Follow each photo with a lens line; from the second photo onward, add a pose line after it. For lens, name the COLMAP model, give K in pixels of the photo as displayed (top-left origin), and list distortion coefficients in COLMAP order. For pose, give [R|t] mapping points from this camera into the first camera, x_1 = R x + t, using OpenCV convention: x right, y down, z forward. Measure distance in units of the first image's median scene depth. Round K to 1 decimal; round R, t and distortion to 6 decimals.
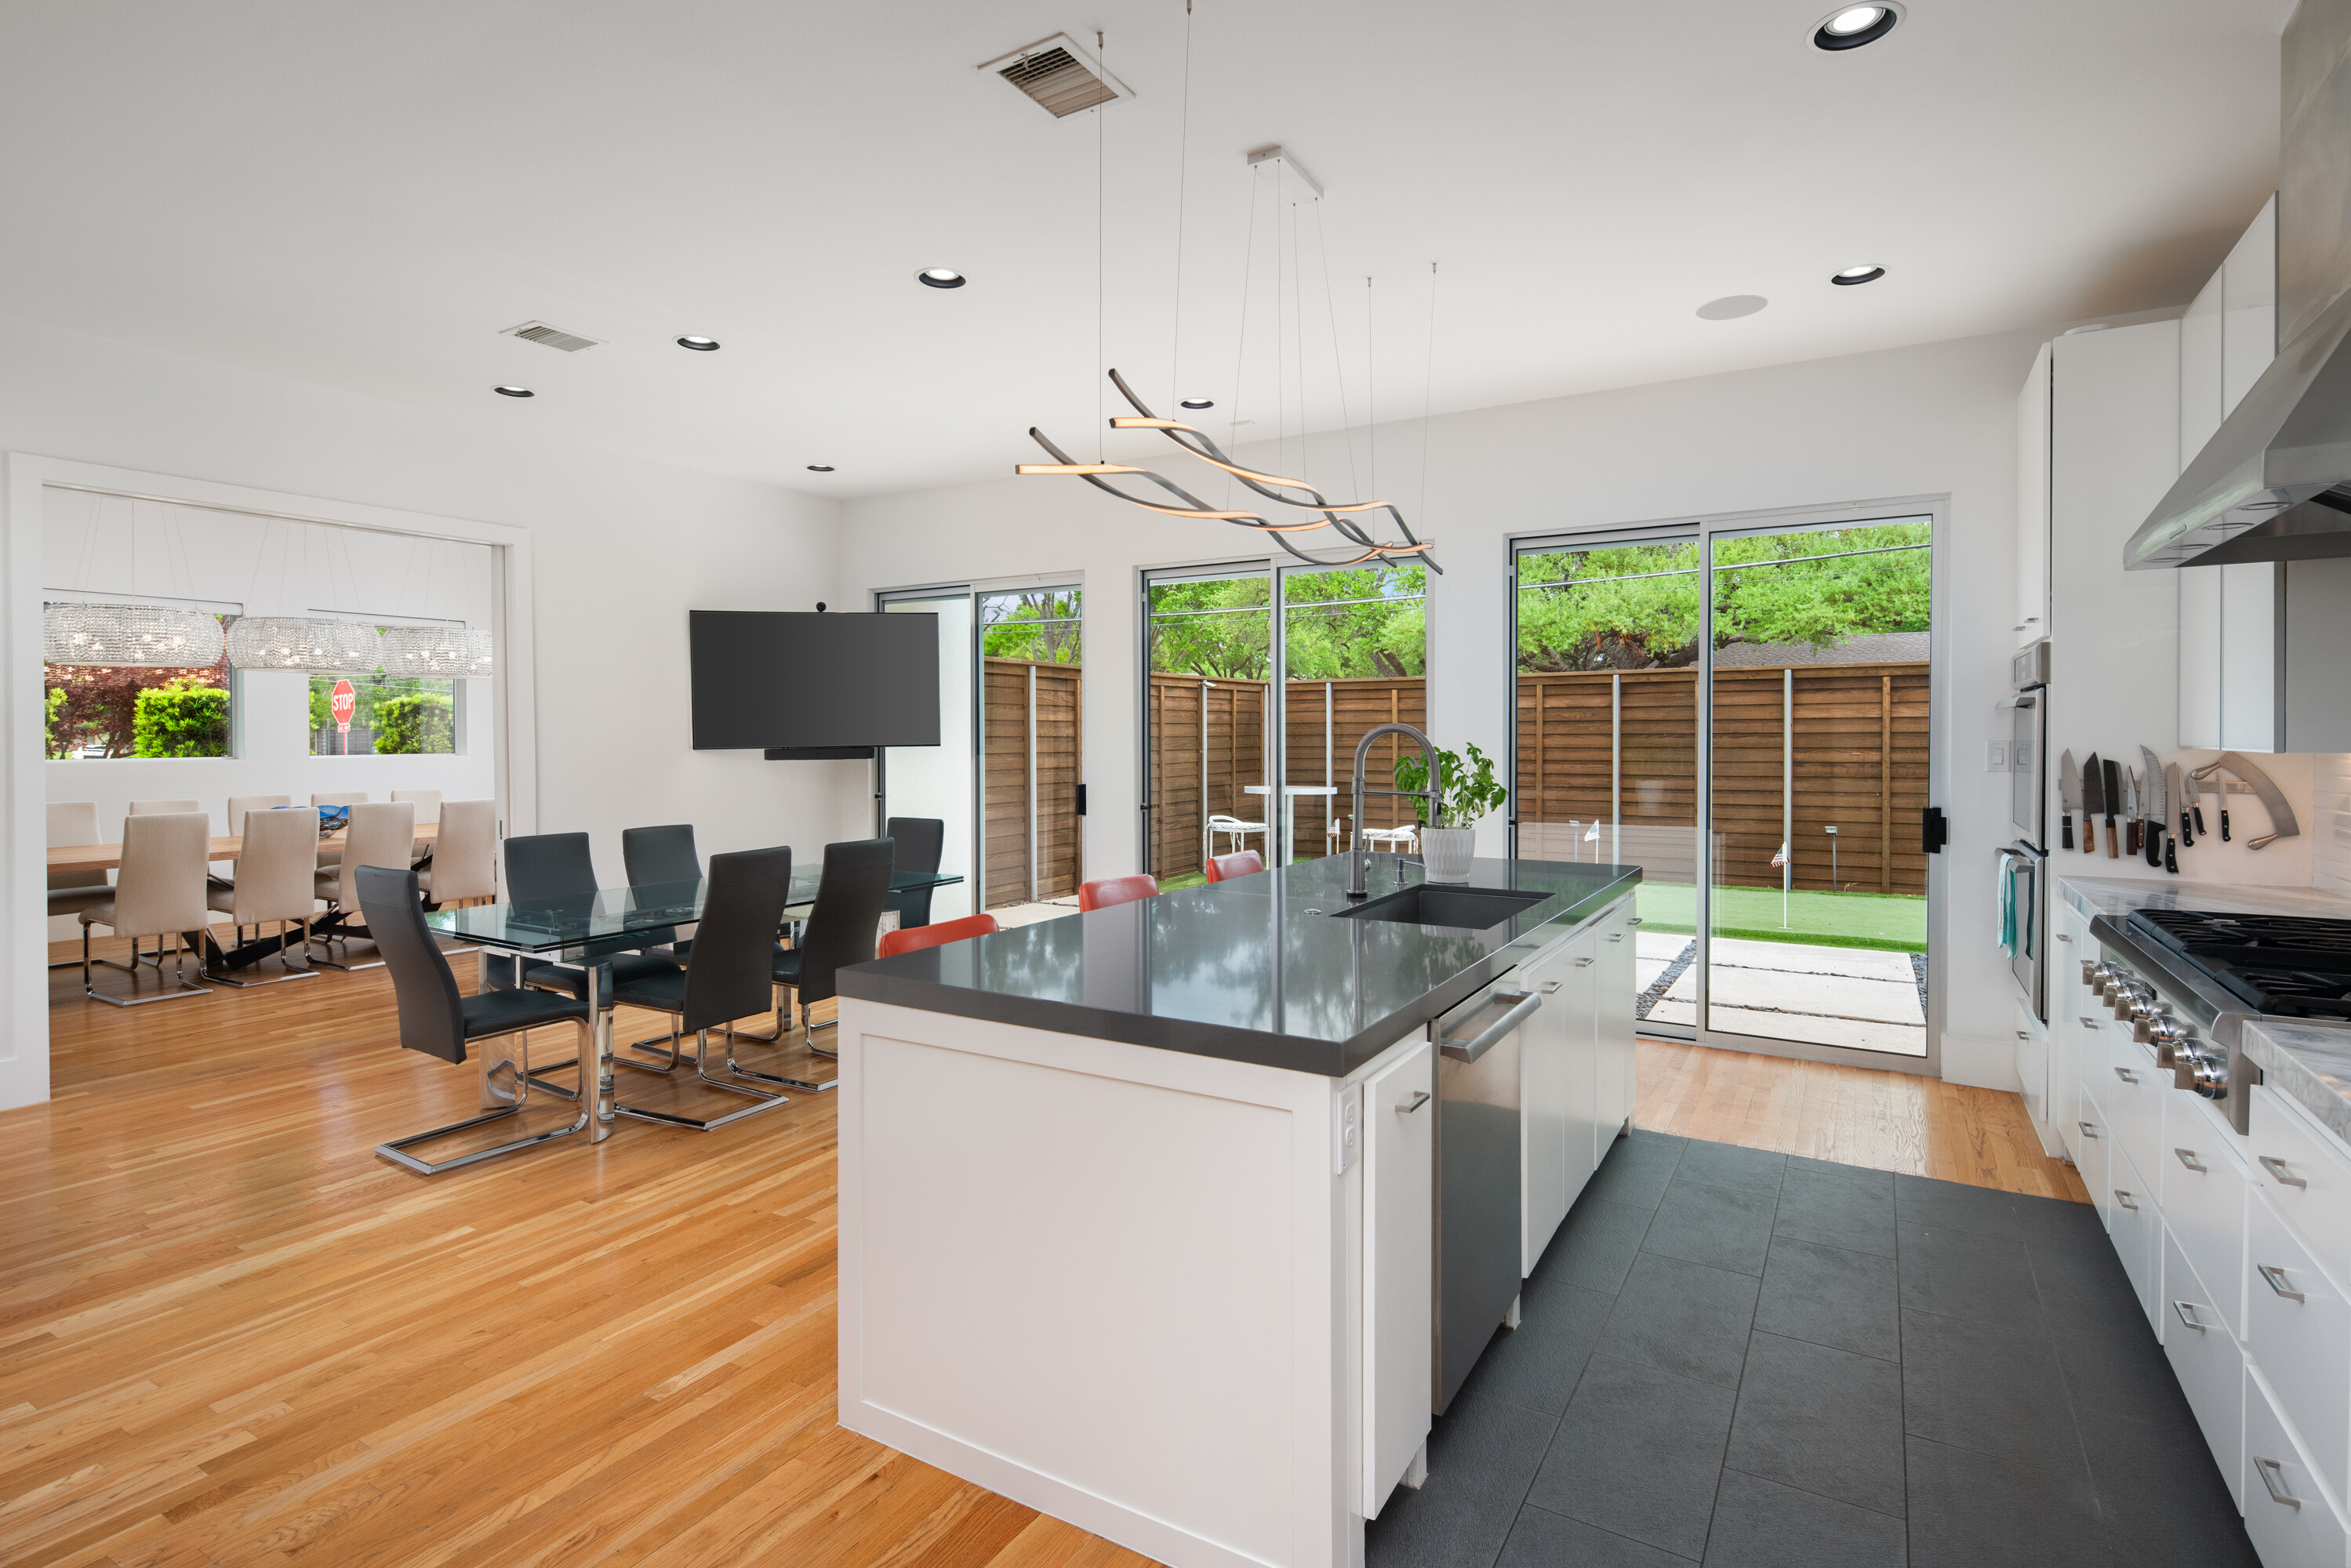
lens RADIAL K [[1244.3, 0, 1210.4], [0, 1244.3, 748.6], [0, 0, 1]] dist [-0.002469, -0.001423]
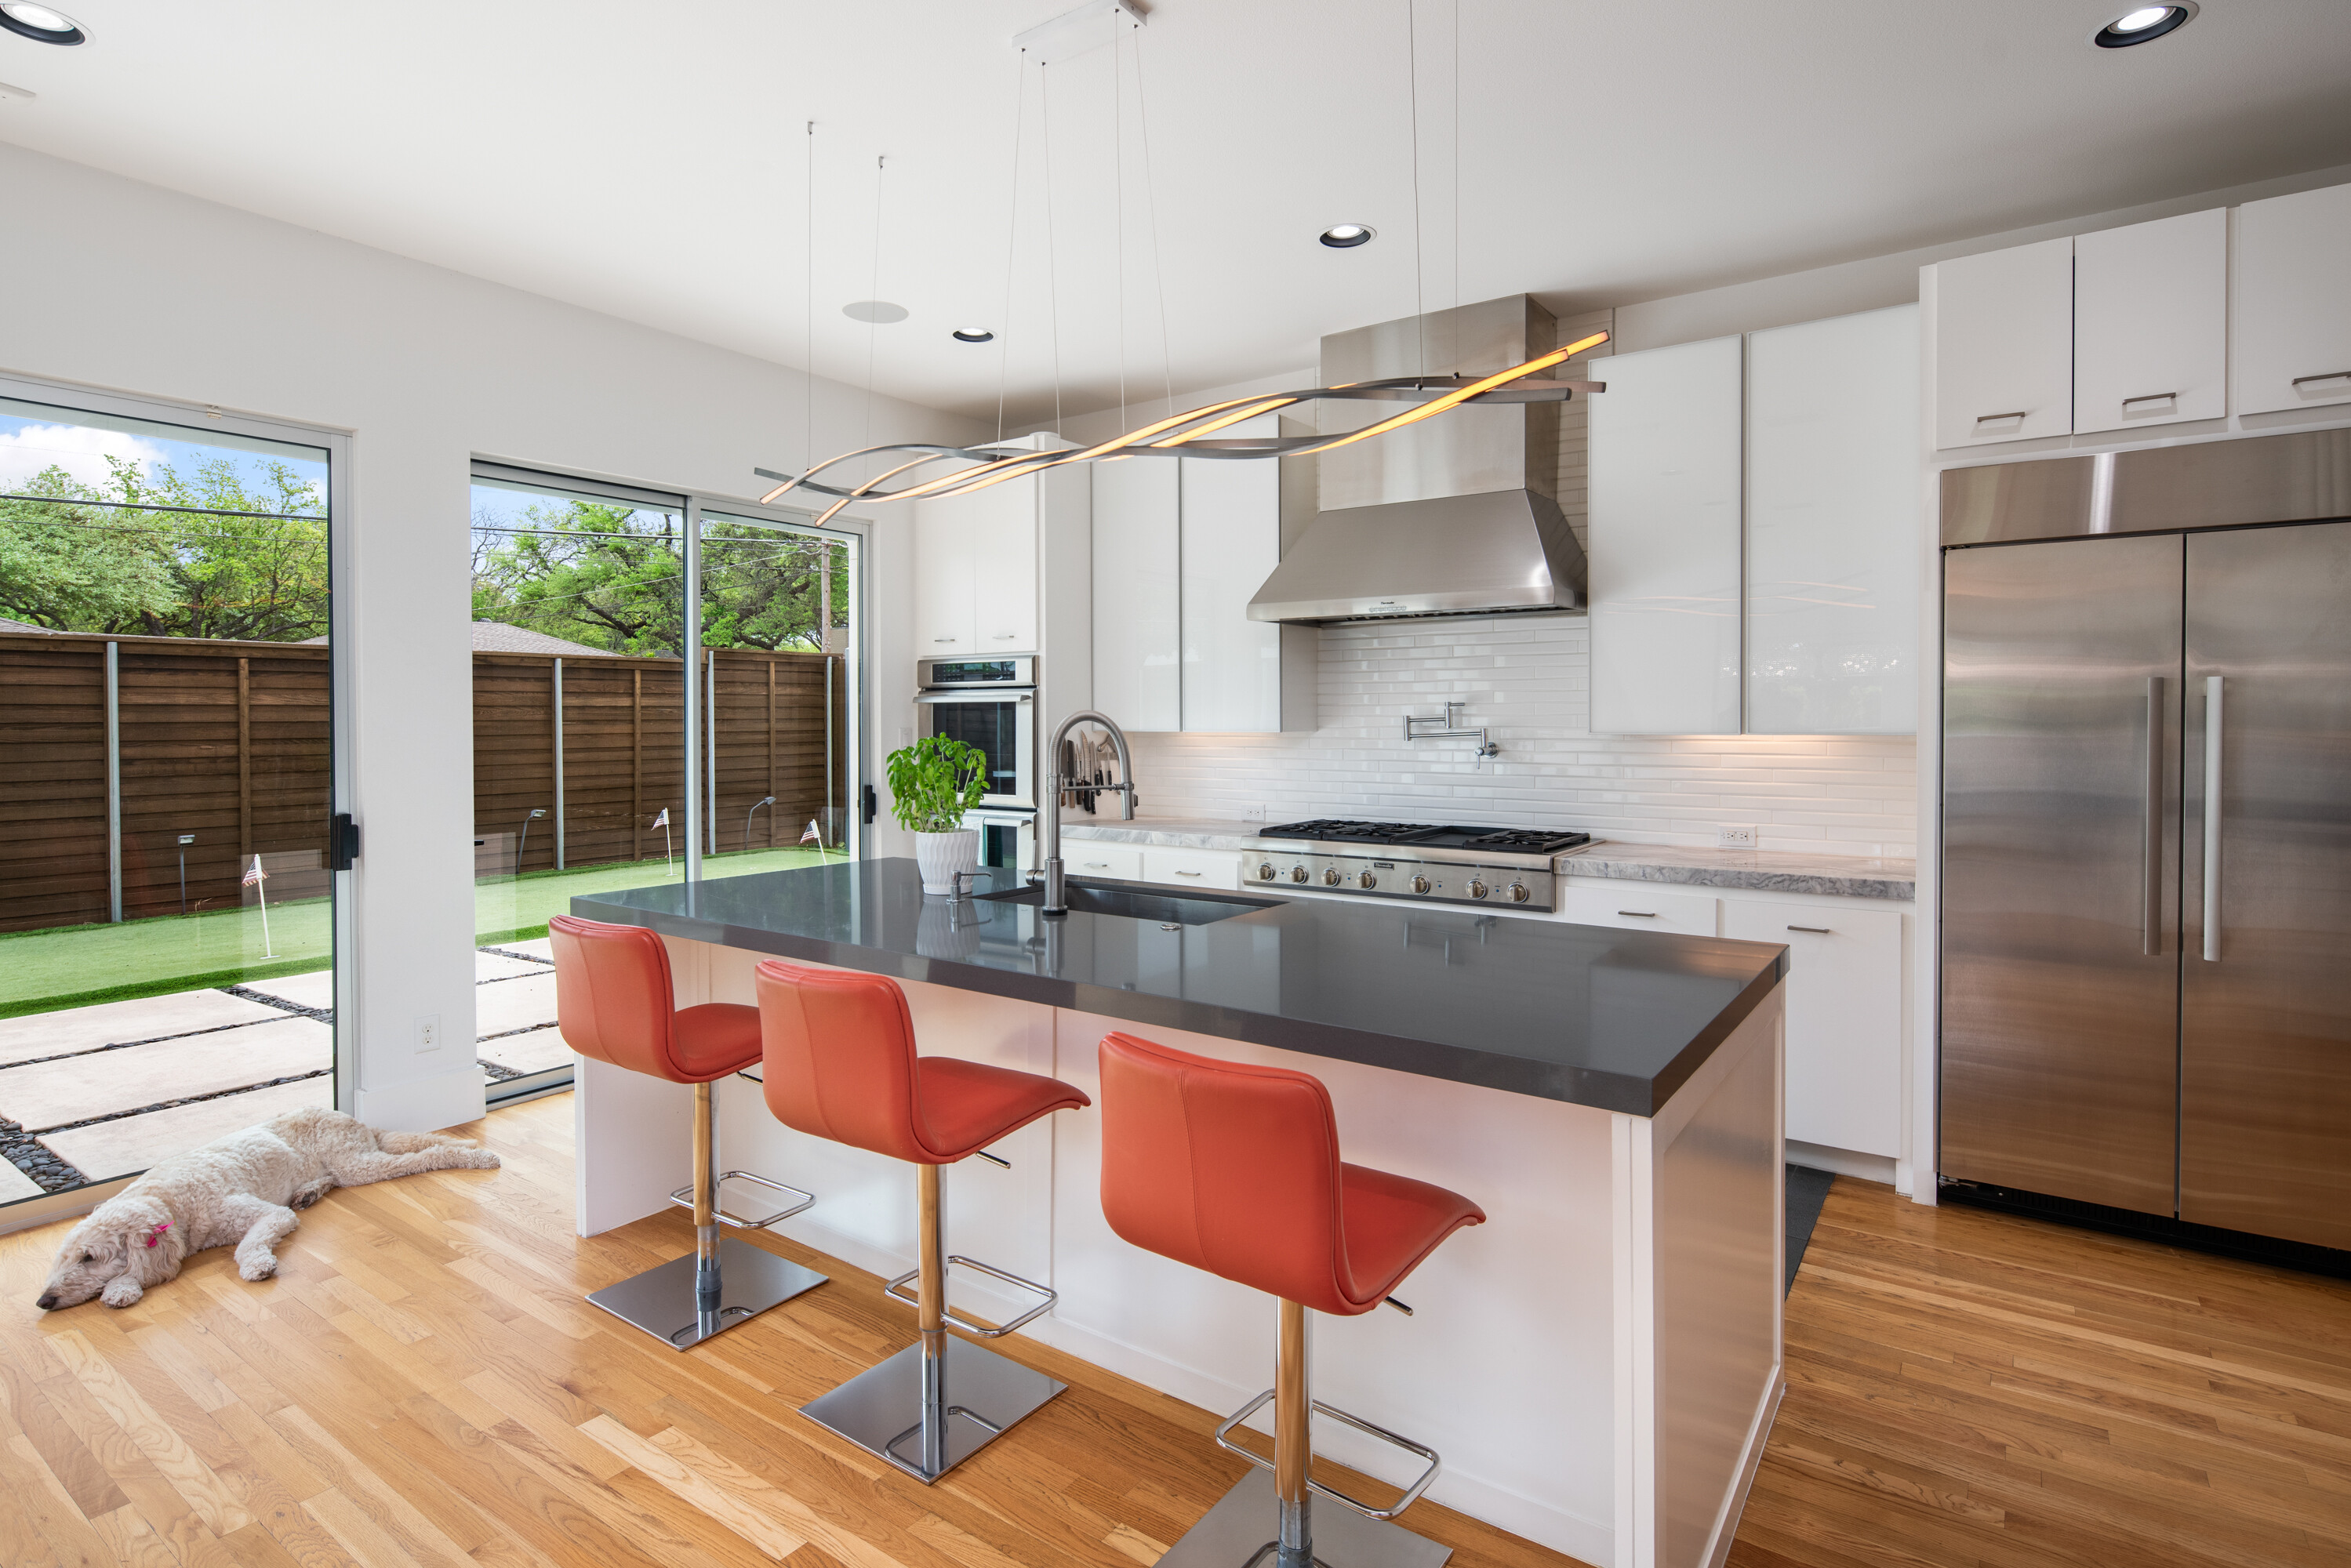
lens RADIAL K [[1156.2, 0, 1153.6], [0, 1156.2, 731.6], [0, 0, 1]] dist [-0.001058, -0.000112]
pose [[0.061925, -0.009251, 0.998038, -0.226923], [0.014401, 0.999861, 0.008375, -0.003842], [-0.997977, 0.013854, 0.062050, 0.305437]]
